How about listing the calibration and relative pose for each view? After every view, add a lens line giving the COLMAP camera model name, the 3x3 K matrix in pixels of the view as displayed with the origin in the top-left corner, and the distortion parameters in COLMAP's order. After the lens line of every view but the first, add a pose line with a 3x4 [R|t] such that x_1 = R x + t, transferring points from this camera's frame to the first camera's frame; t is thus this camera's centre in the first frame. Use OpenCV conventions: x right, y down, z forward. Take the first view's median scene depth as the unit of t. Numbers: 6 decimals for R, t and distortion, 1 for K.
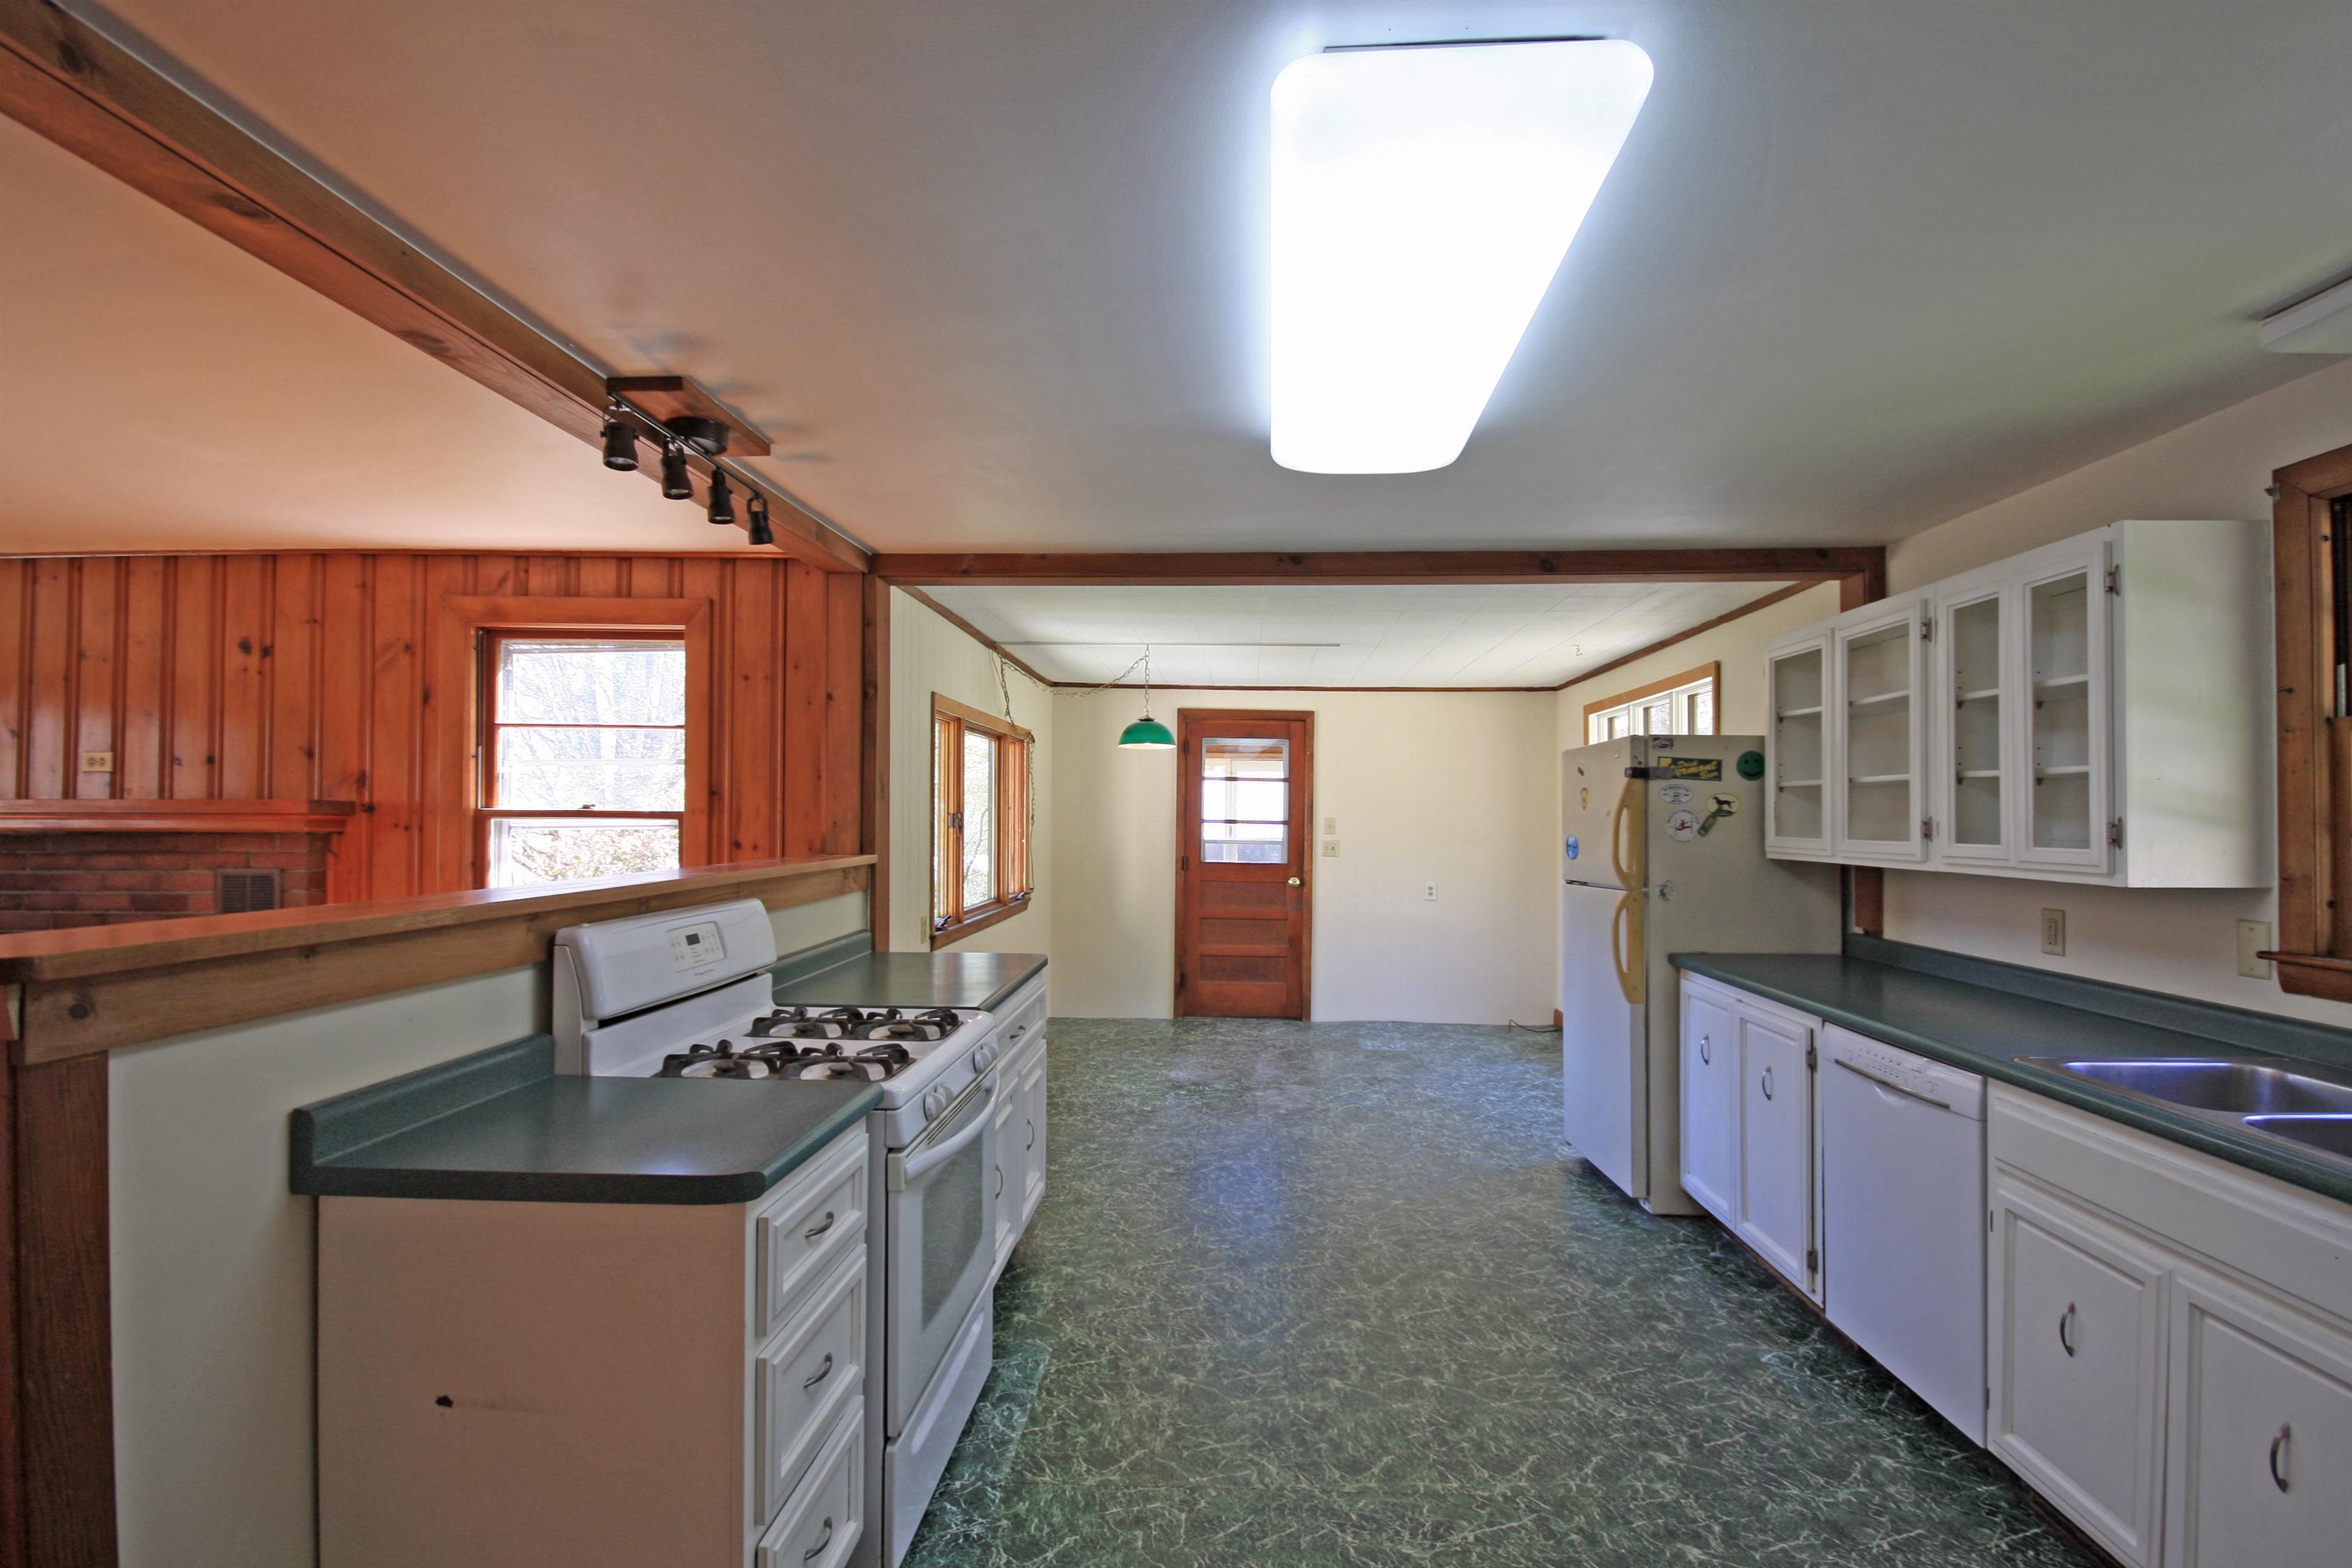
lens RADIAL K [[1083.6, 0, 1203.6], [0, 1083.6, 803.4], [0, 0, 1]] dist [-0.001291, -0.006271]
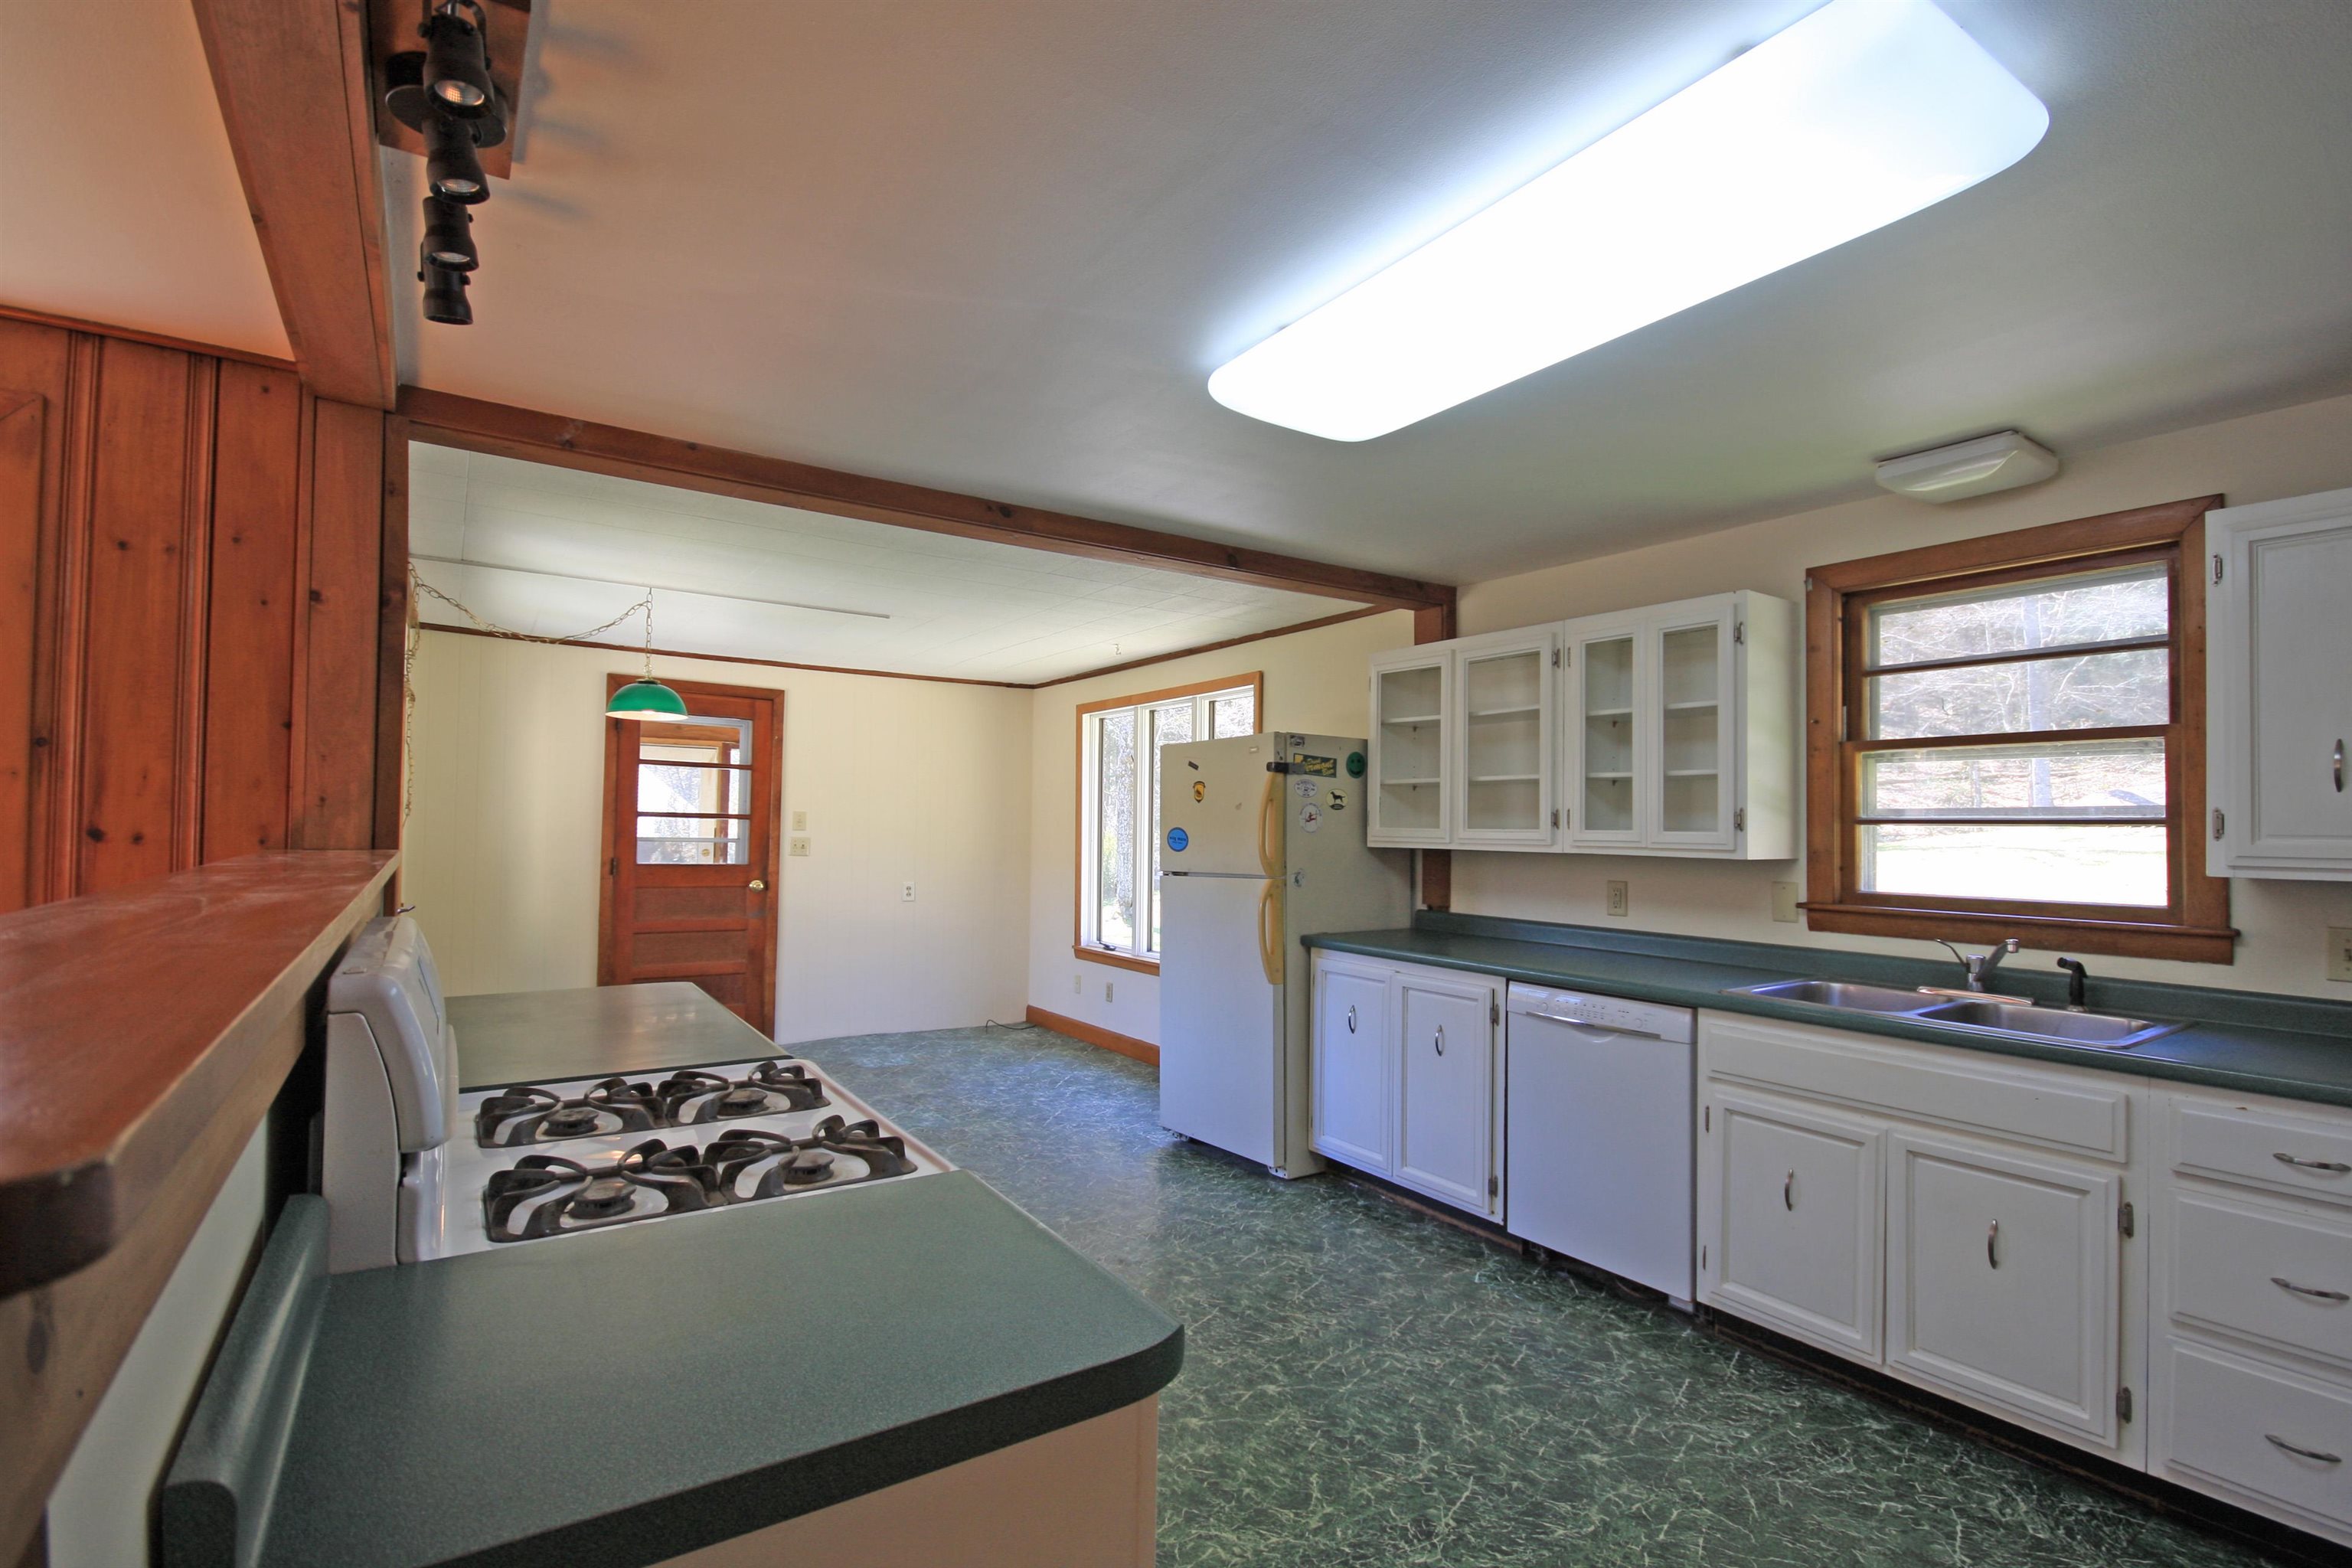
lens RADIAL K [[1083.6, 0, 1203.6], [0, 1083.6, 803.4], [0, 0, 1]] dist [-0.001291, -0.006271]
pose [[0.796464, 0.017416, 0.604435, -0.328180], [-0.015426, 0.999845, -0.008482, 0.018658], [-0.604490, -0.002568, 0.796609, 0.209002]]
